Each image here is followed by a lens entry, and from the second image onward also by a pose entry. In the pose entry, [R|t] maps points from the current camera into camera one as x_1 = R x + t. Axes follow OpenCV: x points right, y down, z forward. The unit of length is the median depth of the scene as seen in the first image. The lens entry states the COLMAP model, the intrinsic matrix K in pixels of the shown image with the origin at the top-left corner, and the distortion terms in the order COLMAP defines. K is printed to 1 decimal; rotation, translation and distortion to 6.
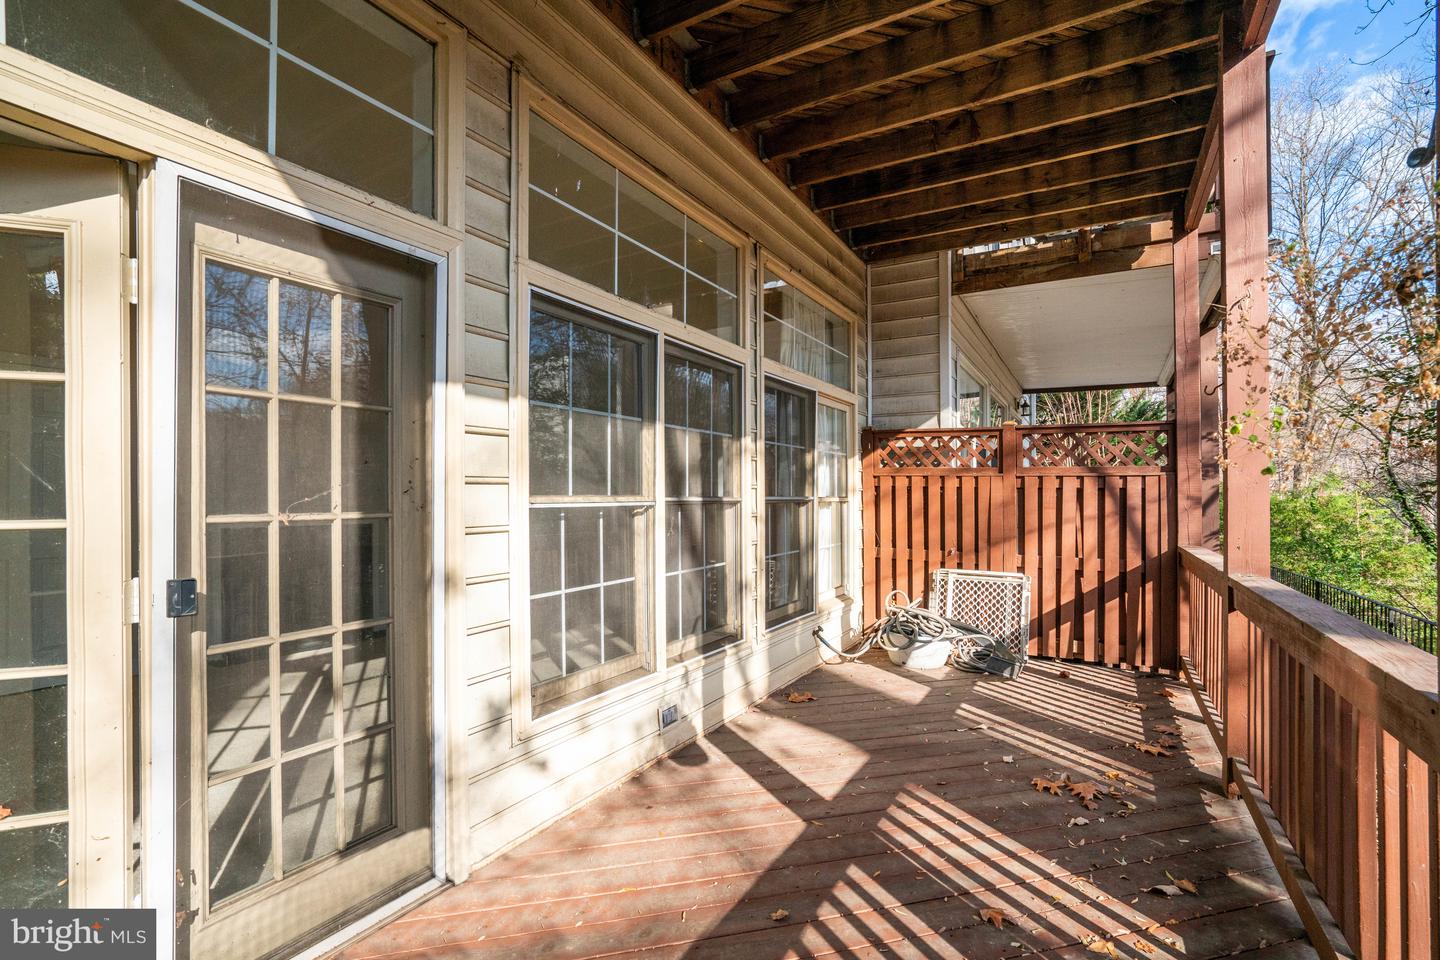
lens RADIAL K [[650.7, 0, 712.5], [0, 650.7, 499.0], [0, 0, 1]] dist [-0.019074, 0.000429]
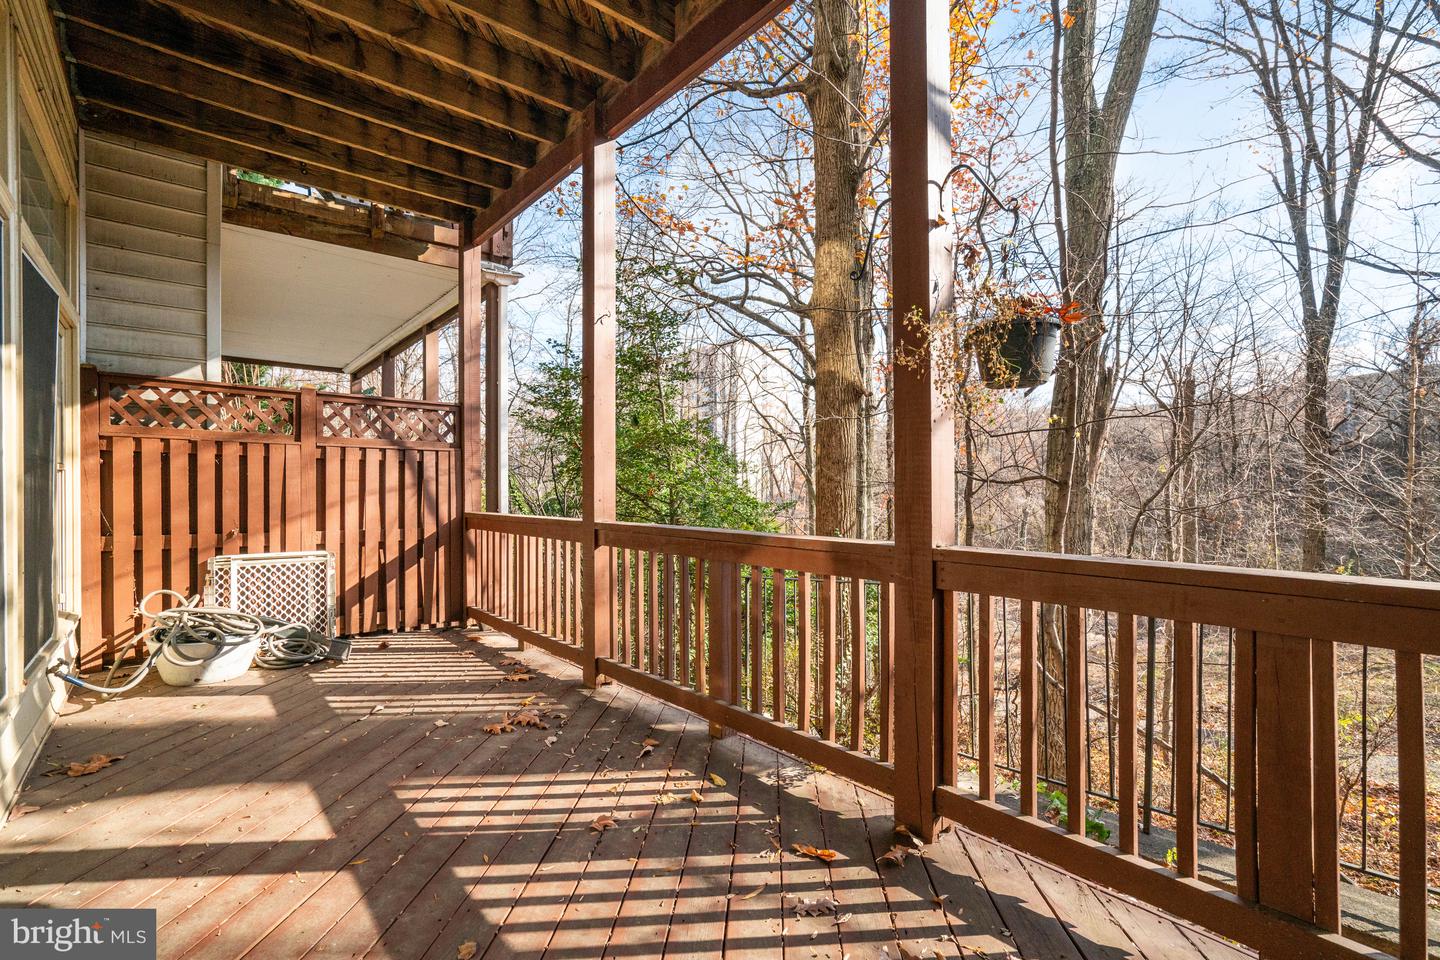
lens RADIAL K [[657.8, 0, 711.5], [0, 657.8, 488.0], [0, 0, 1]] dist [-0.051664, 0.025725]
pose [[0.339349, -0.003677, 0.940653, -0.218135], [0.002850, 0.999992, 0.002881, 0.025505], [-0.940656, 0.001703, 0.339356, 0.174166]]
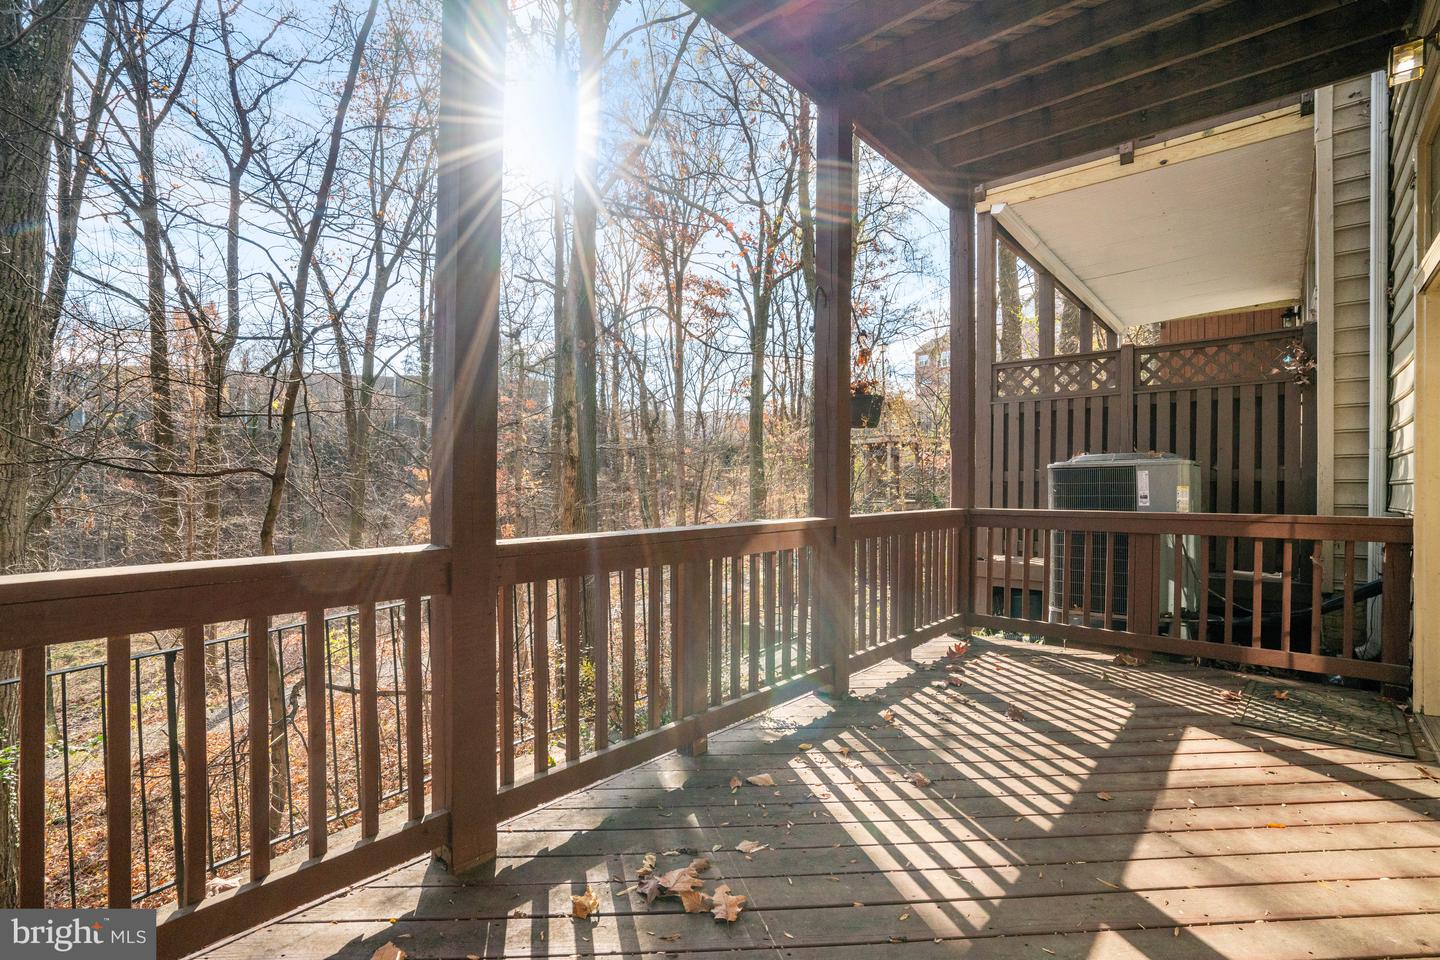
lens RADIAL K [[681.5, 0, 720.0], [0, 681.5, 480.0], [0, 0, 1]] dist [-0.017642, 0.000085]
pose [[-0.984982, -0.002411, 0.172638, 0.237321], [-0.002190, 0.999997, 0.001471, 0.024982], [-0.172641, 0.001070, -0.984984, 0.939012]]
